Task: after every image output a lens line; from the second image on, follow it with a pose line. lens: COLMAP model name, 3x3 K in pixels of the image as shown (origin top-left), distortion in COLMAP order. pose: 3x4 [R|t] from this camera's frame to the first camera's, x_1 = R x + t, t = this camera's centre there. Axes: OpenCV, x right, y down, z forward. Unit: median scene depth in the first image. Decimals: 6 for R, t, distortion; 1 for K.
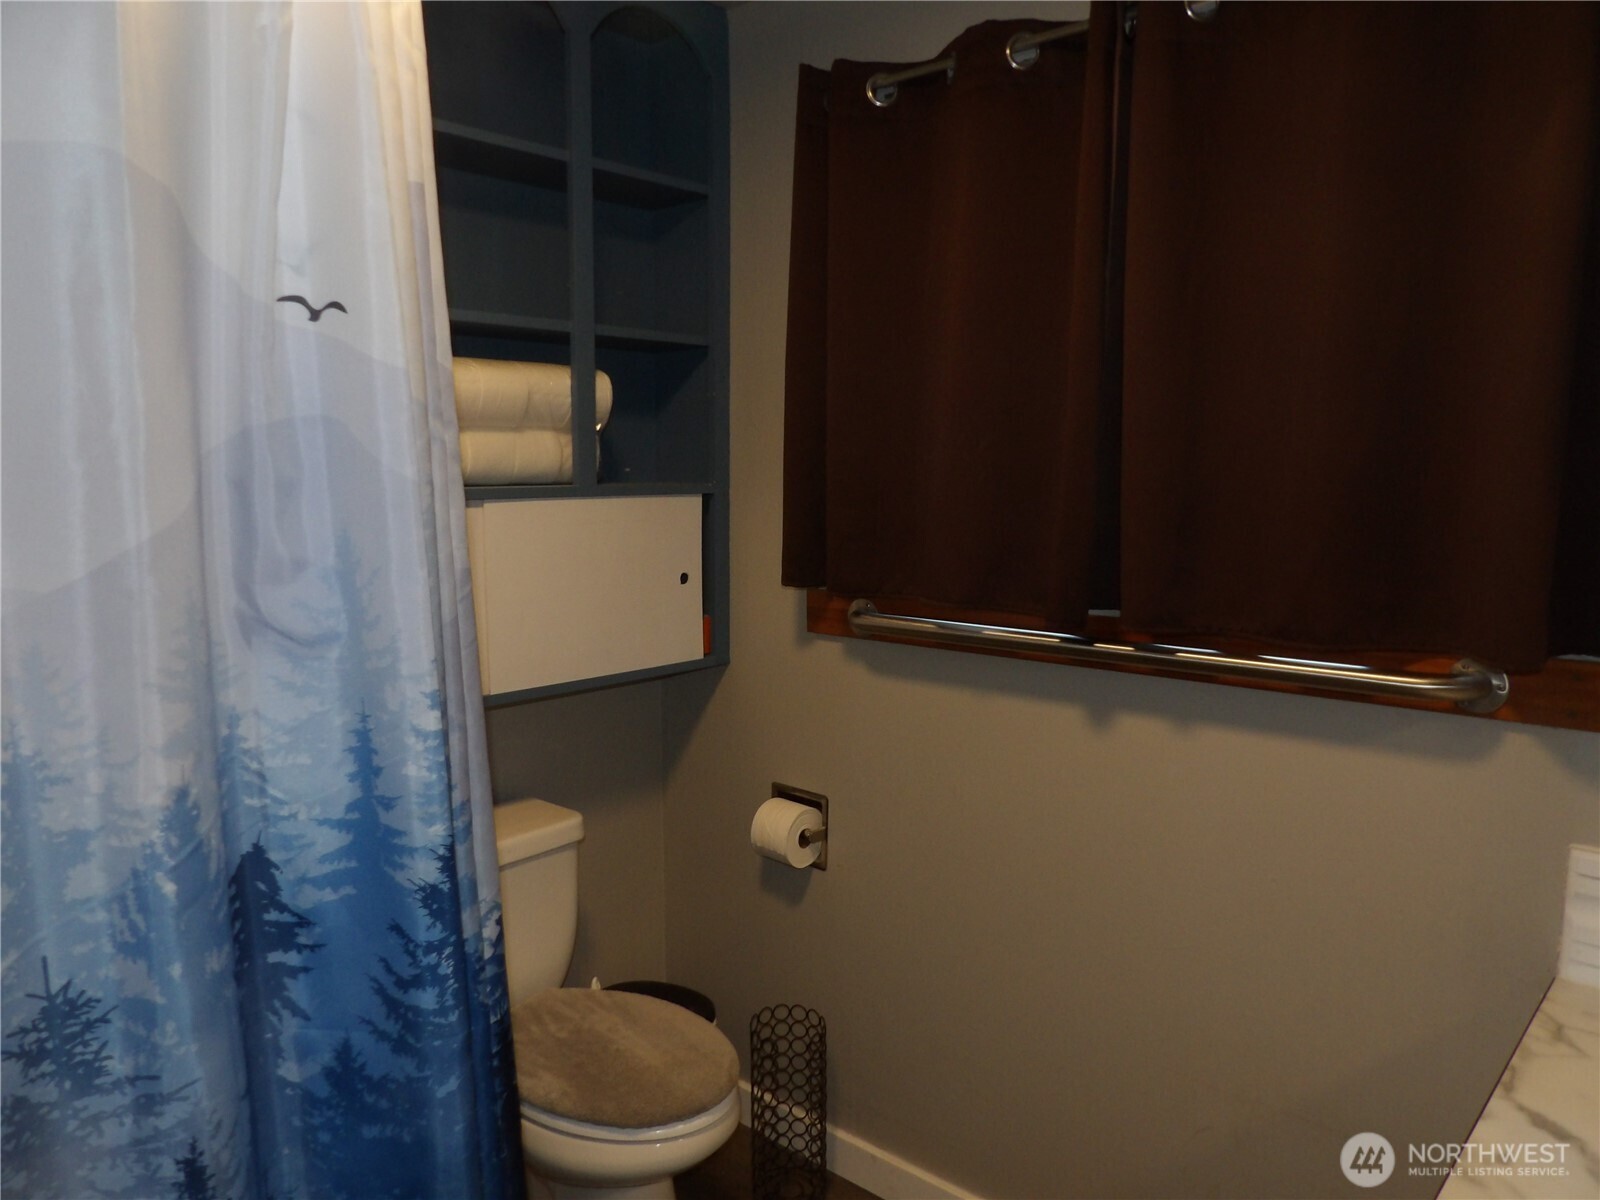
lens RADIAL K [[1148.0, 0, 799.3], [0, 1148.0, 596.3], [0, 0, 1]] dist [-0.037134, 0.045033]
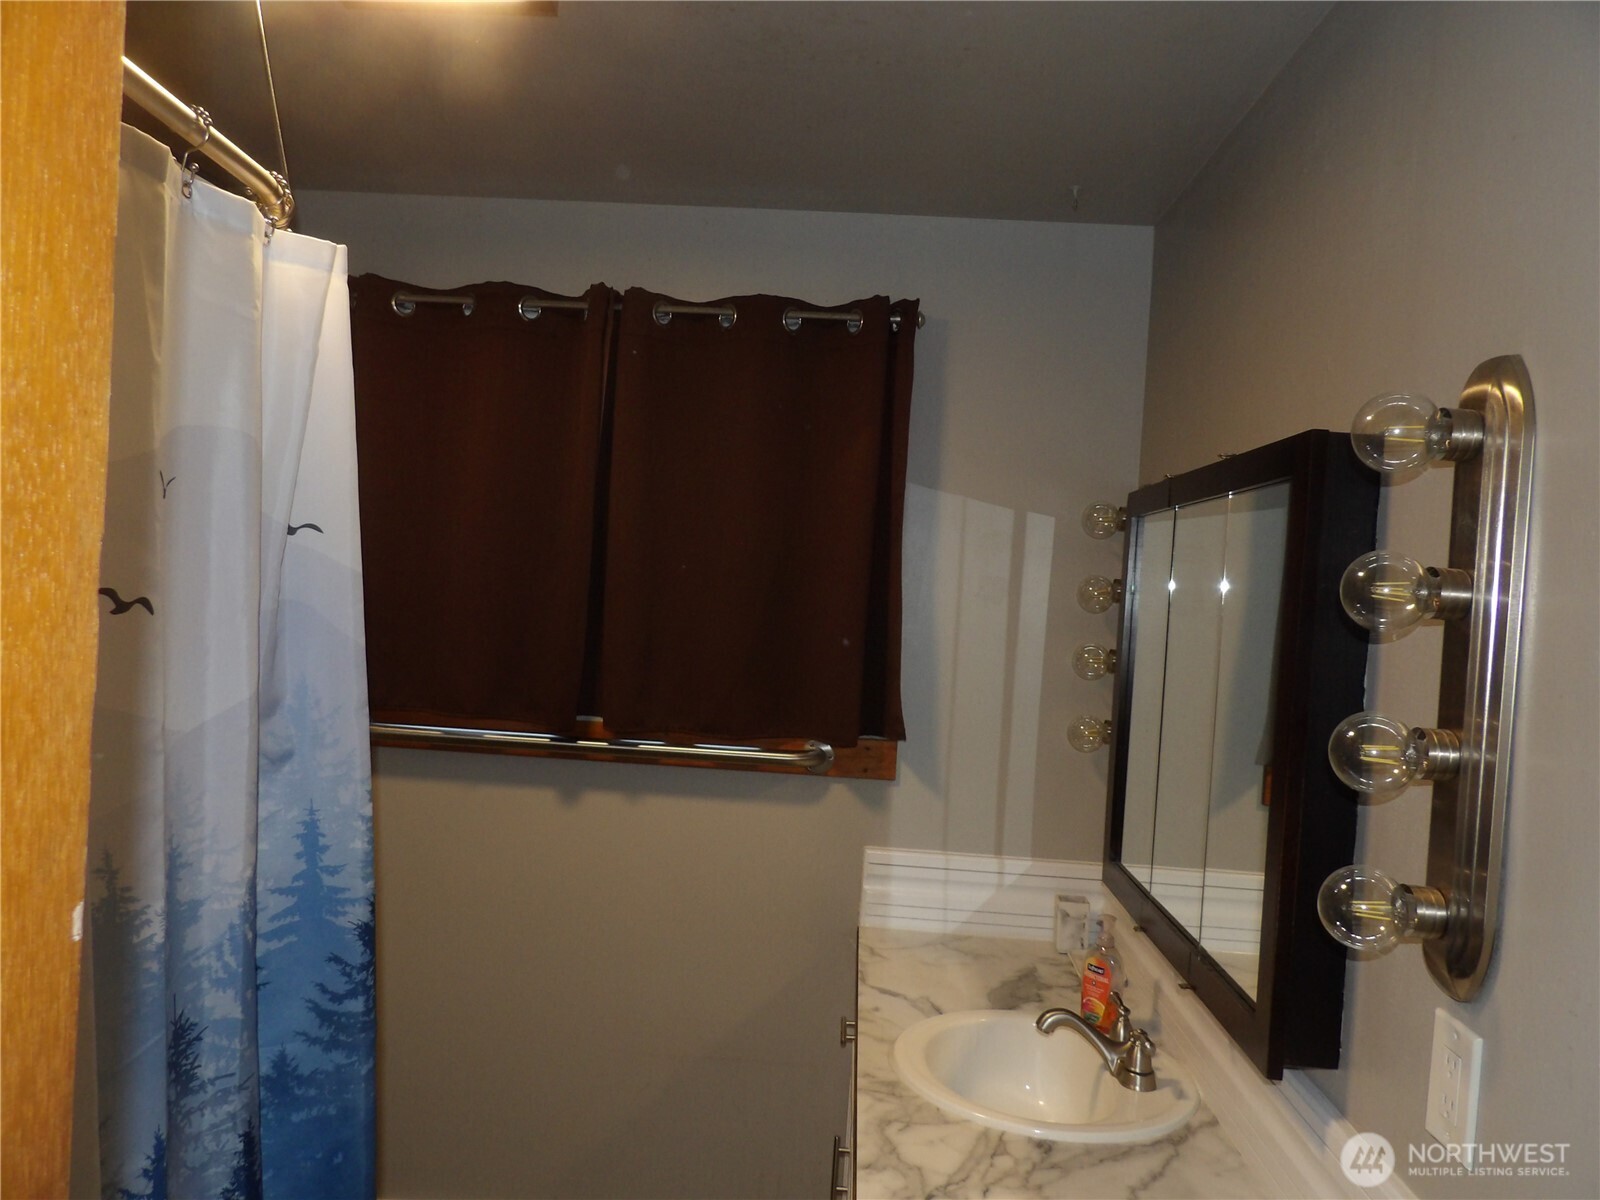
lens RADIAL K [[1148.0, 0, 799.9], [0, 1148.0, 606.0], [0, 0, 1]] dist [-0.037134, 0.045033]
pose [[0.781378, 0.030003, 0.623337, -0.792466], [0.017715, 0.997375, -0.070213, -0.038536], [-0.623807, 0.065905, 0.778795, -0.498216]]
